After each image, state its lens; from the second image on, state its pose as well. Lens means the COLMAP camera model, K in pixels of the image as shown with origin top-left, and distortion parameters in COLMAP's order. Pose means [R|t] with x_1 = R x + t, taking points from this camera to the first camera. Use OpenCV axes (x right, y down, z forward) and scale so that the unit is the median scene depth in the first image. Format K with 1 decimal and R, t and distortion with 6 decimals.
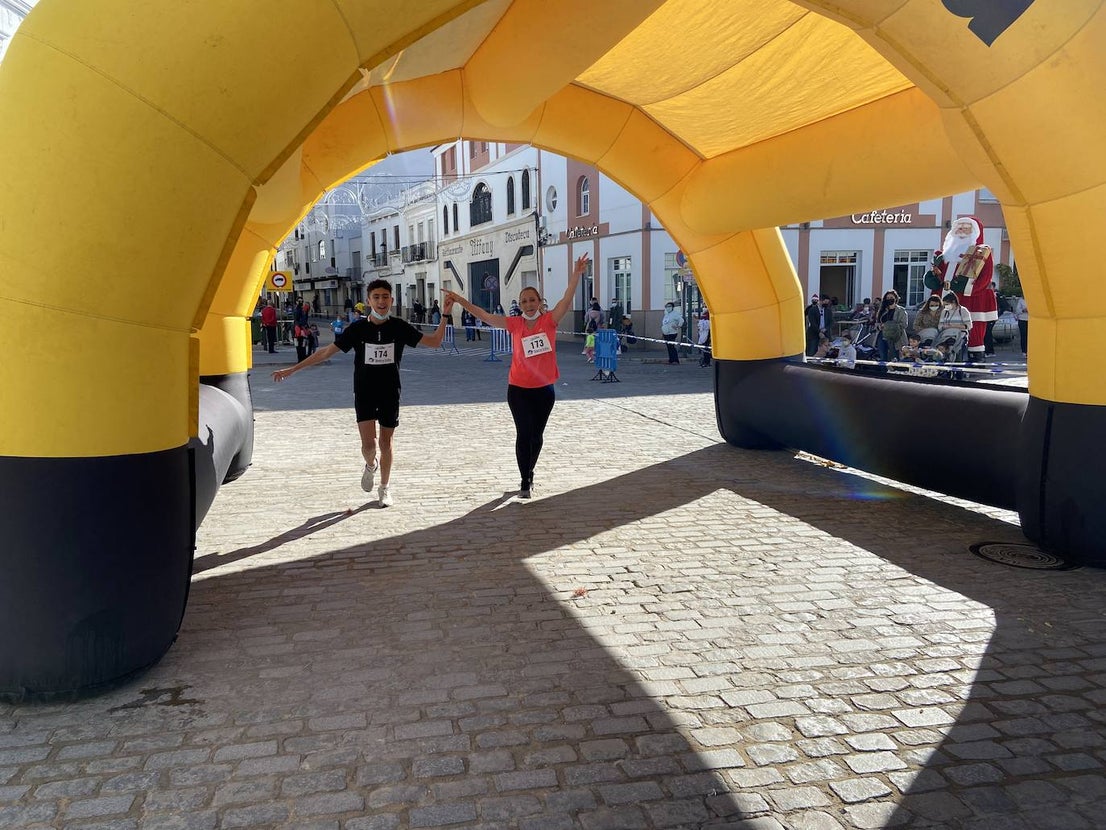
lens RADIAL K [[829.3, 0, 531.6], [0, 829.3, 422.1], [0, 0, 1]] dist [0.127984, -0.164128]
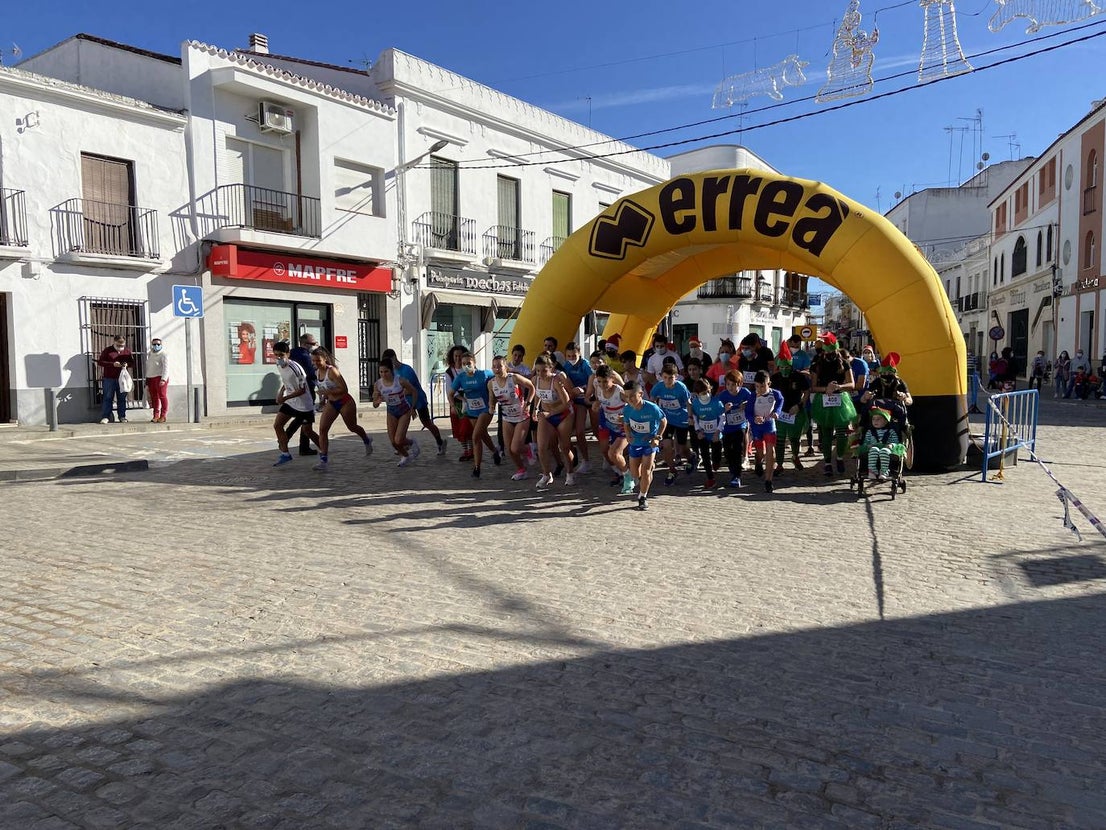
lens RADIAL K [[833.2, 0, 537.6], [0, 833.2, 418.3], [0, 0, 1]] dist [0.121940, -0.151416]
pose [[0.765785, 0.062204, -0.640081, 1.482290], [-0.101259, 0.994559, -0.024493, 0.208616], [0.635075, 0.083571, 0.767917, -1.475144]]
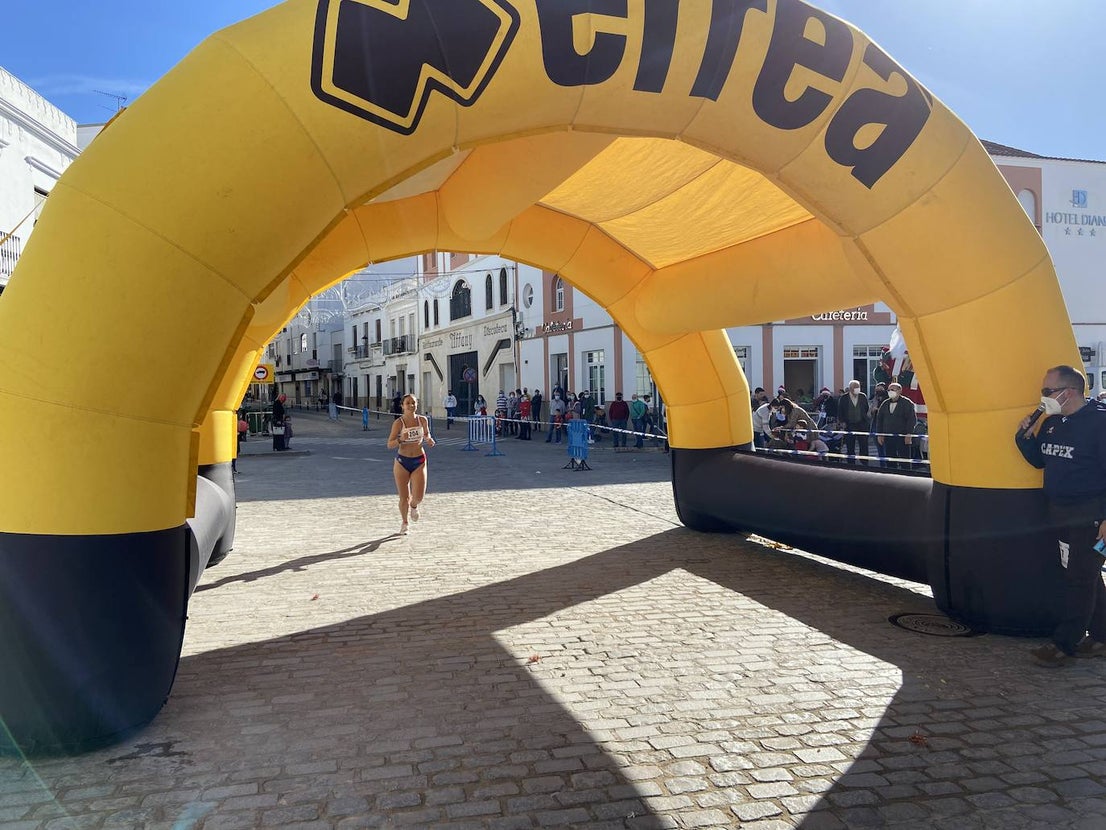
lens RADIAL K [[833.2, 0, 537.6], [0, 833.2, 418.3], [0, 0, 1]] dist [0.121940, -0.151416]
pose [[0.999540, -0.002219, 0.030235, 0.027773], [0.005574, 0.993766, -0.111344, 0.011310], [-0.029799, 0.111462, 0.993322, -0.133949]]
